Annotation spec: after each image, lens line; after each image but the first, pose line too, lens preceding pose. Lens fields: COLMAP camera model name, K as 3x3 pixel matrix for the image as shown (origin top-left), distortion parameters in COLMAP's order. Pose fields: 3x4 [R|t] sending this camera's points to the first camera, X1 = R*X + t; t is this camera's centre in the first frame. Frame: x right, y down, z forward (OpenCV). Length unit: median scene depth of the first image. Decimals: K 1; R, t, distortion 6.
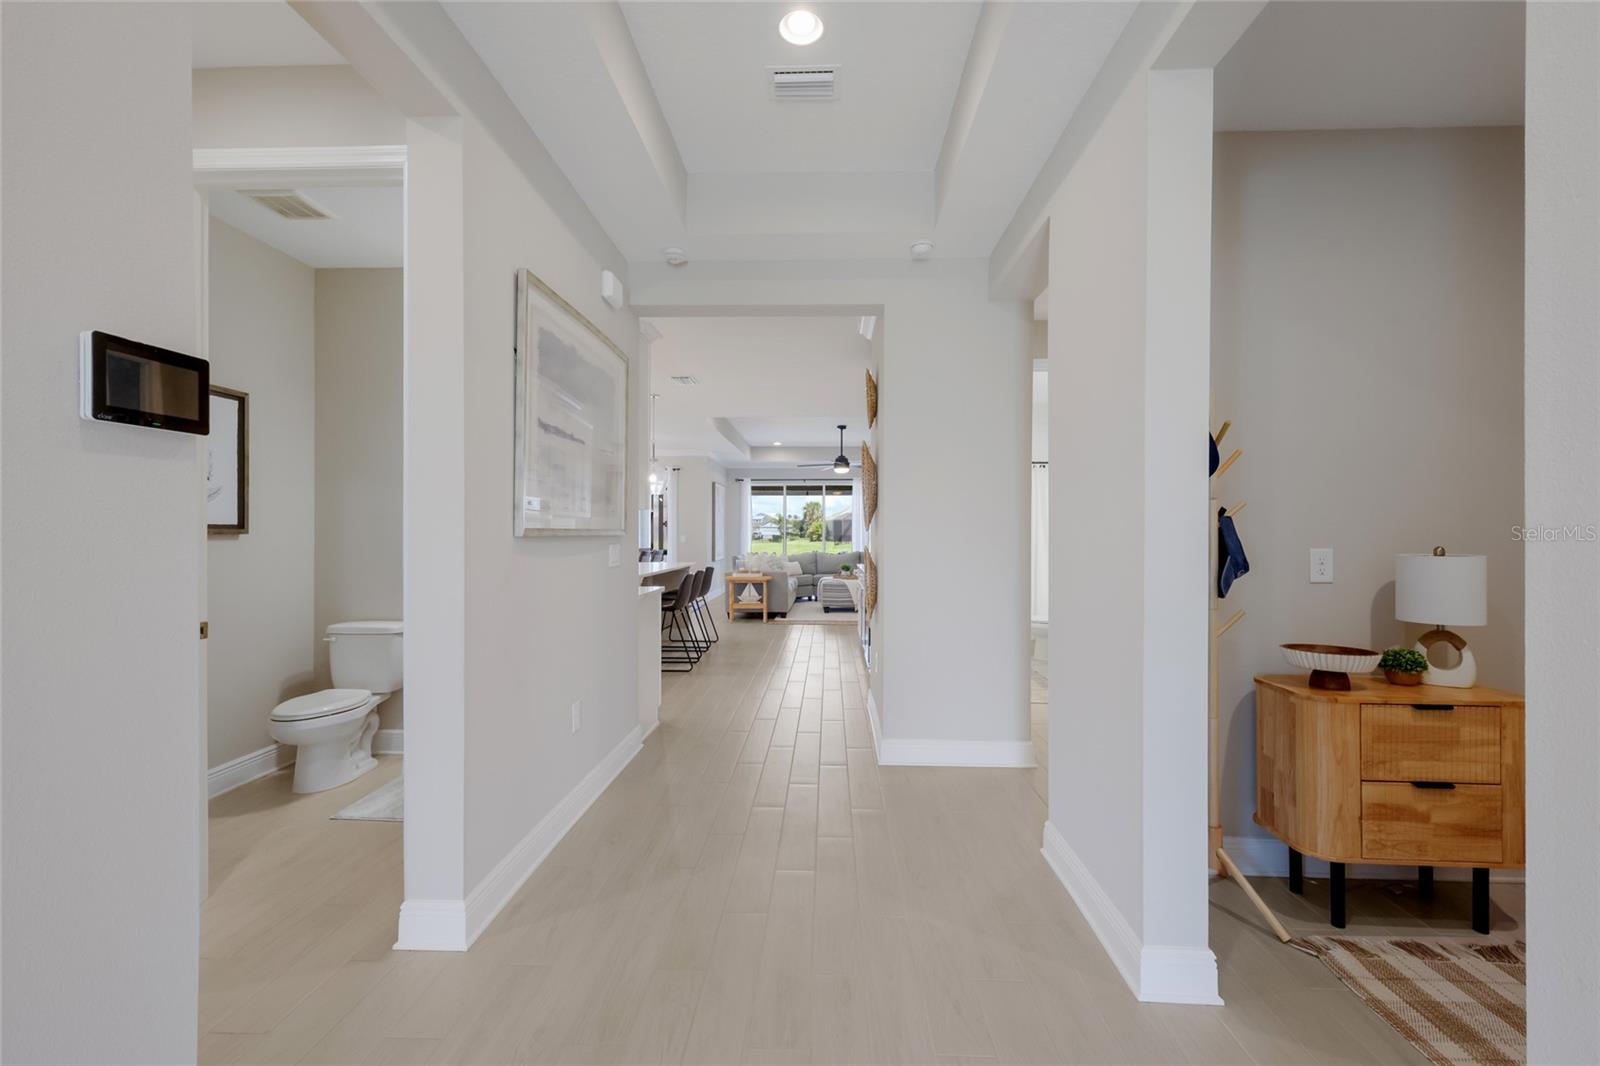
lens RADIAL K [[693.6, 0, 807.0], [0, 693.6, 530.7], [0, 0, 1]] dist [0.009196, -0.001416]
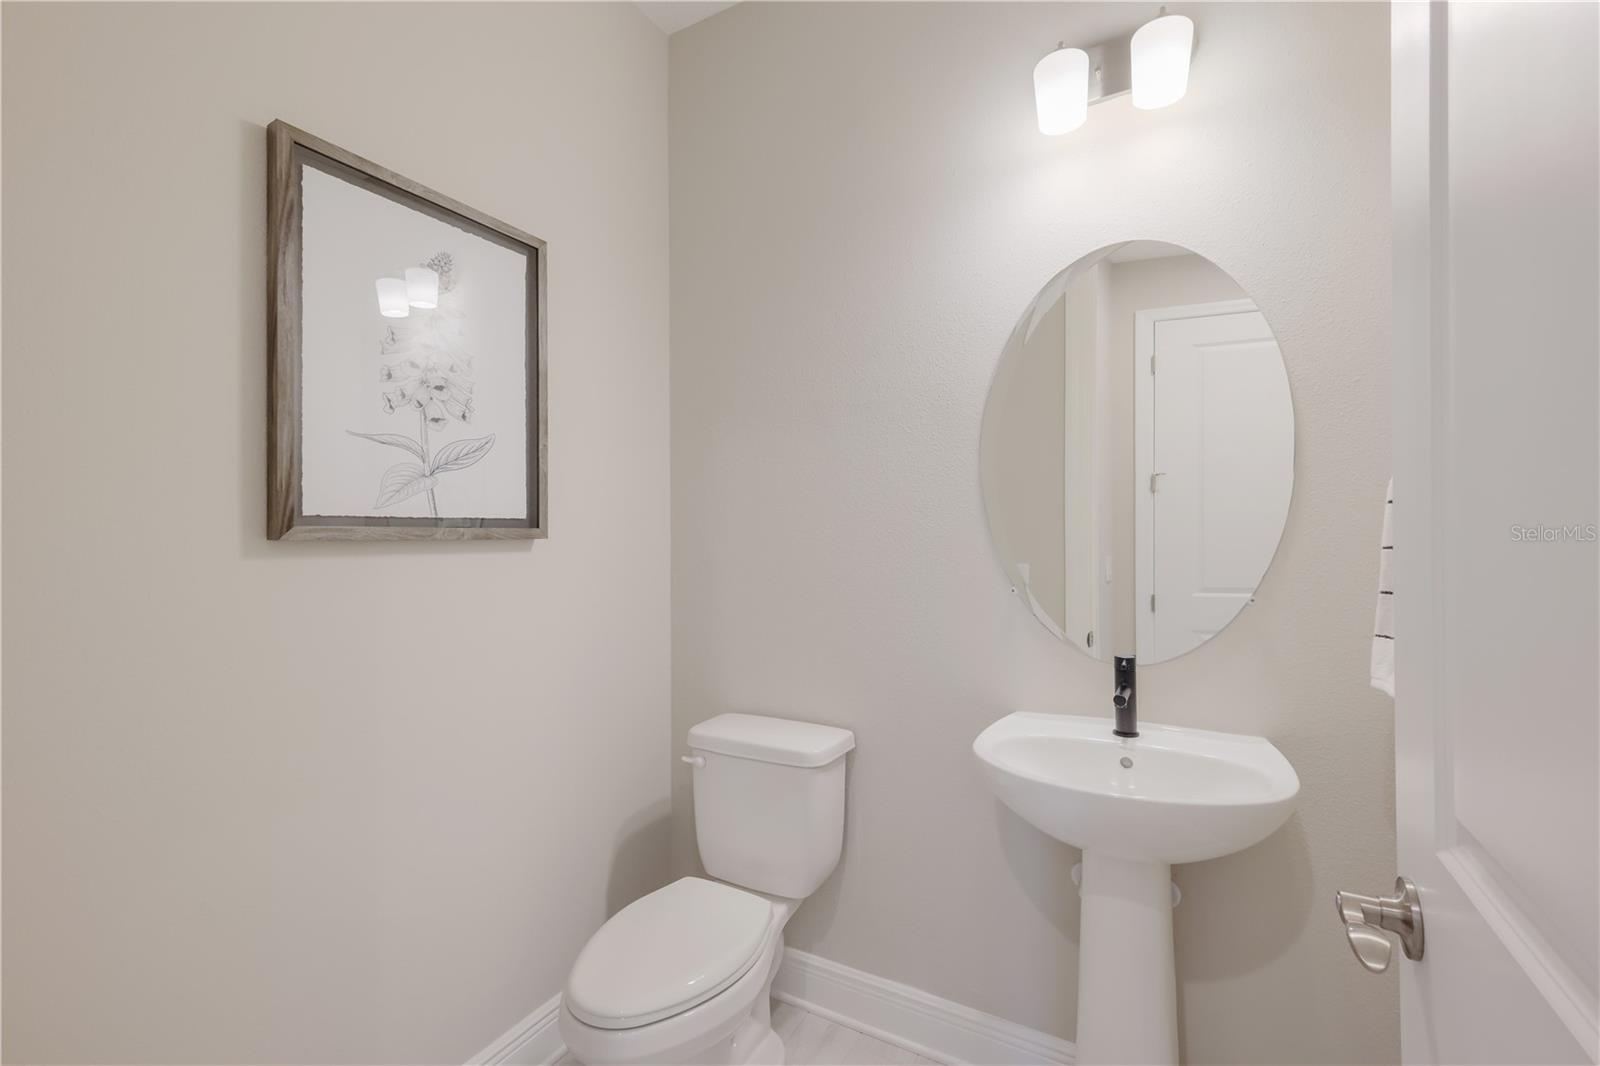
lens RADIAL K [[693.6, 0, 803.1], [0, 693.6, 531.4], [0, 0, 1]] dist [0.009196, -0.001416]
pose [[0.896287, -0.005348, -0.443442, -0.437992], [0.007846, 0.999962, 0.003800, -0.000538], [0.443405, -0.006885, 0.896295, 0.655839]]
